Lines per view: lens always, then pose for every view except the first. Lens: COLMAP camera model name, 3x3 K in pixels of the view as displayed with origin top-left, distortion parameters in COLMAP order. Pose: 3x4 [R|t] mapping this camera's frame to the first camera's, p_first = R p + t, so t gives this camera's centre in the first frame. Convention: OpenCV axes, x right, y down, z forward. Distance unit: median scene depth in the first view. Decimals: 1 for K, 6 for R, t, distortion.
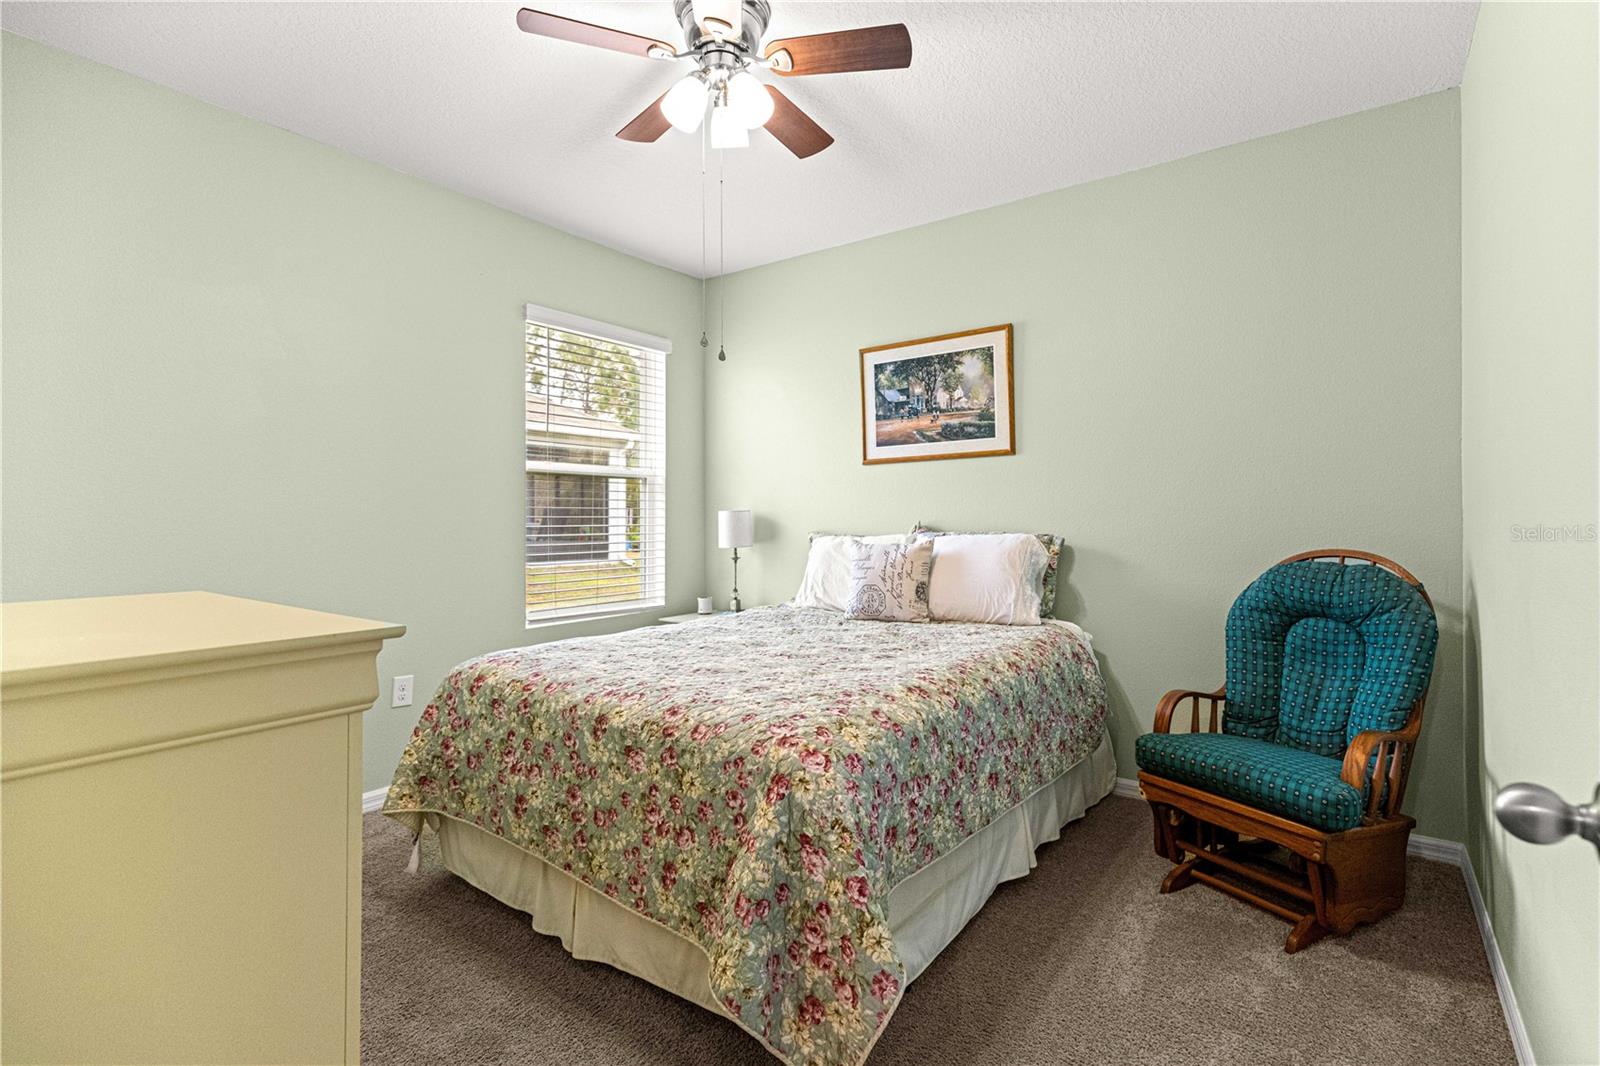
lens RADIAL K [[721.3, 0, 807.7], [0, 721.3, 537.0], [0, 0, 1]] dist [0.008919, -0.000796]
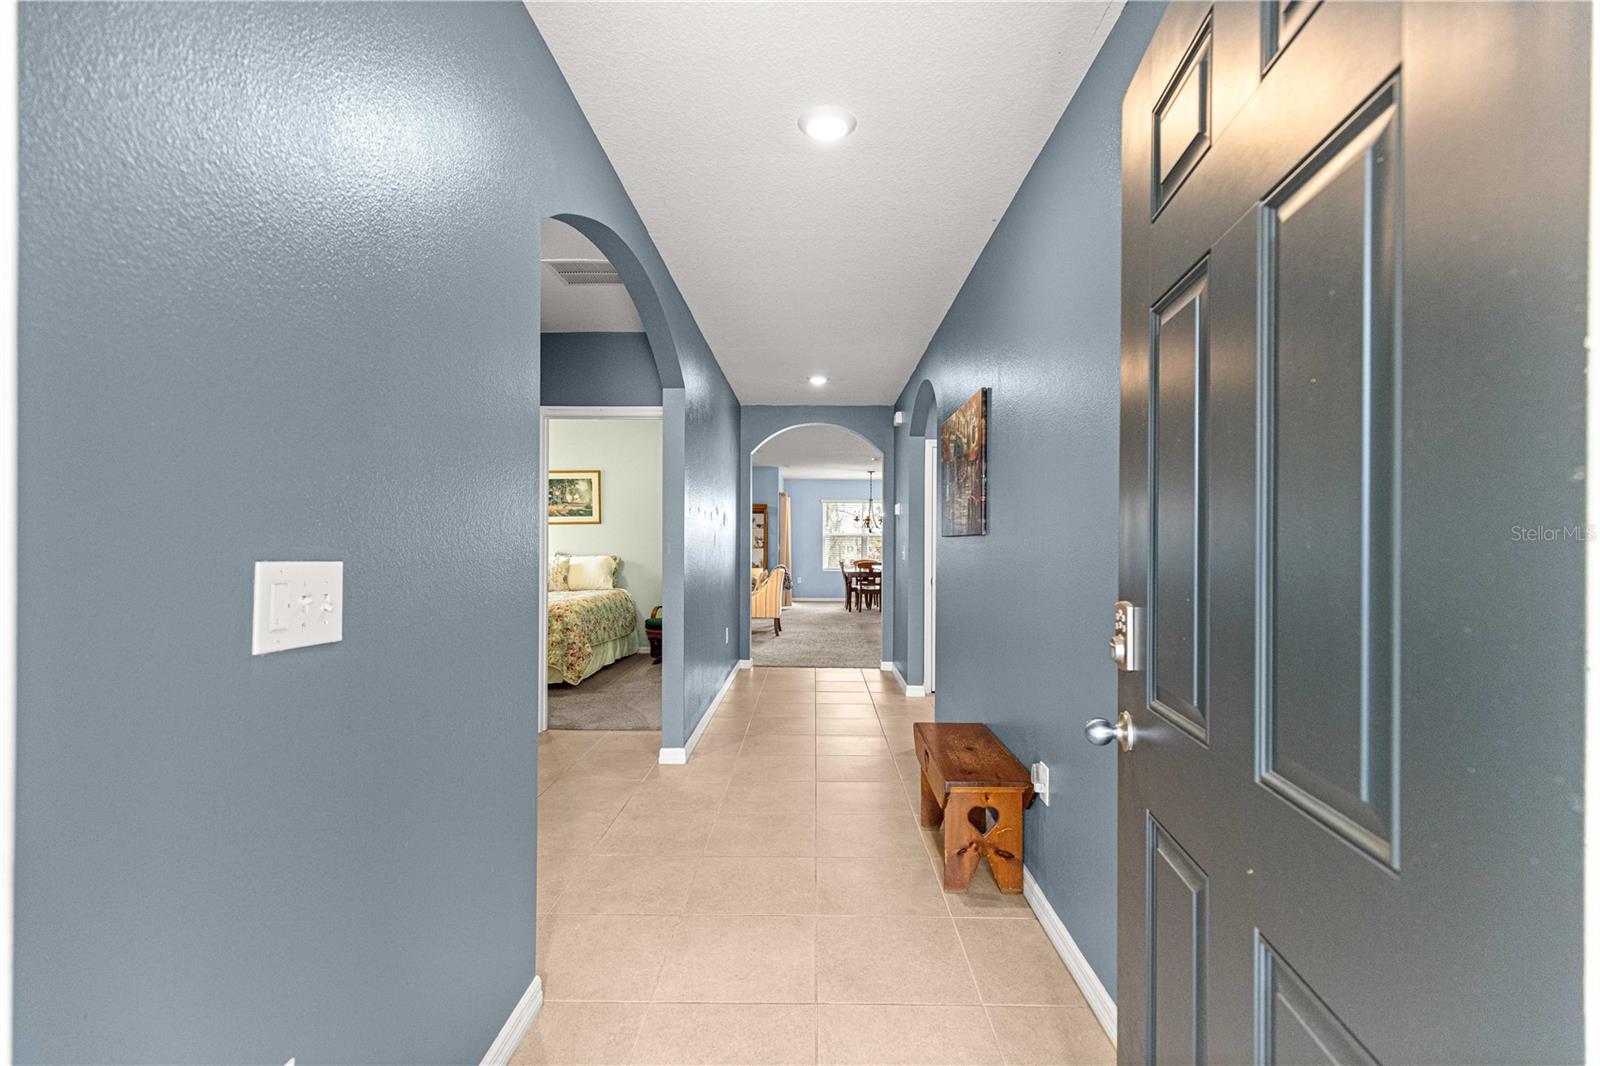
lens RADIAL K [[721.3, 0, 807.7], [0, 721.3, 537.0], [0, 0, 1]] dist [0.008919, -0.000796]
pose [[0.808330, 0.013705, 0.588570, -0.588349], [0.007078, 0.999431, -0.032992, 0.016725], [-0.588687, 0.030835, 0.807773, -1.396389]]
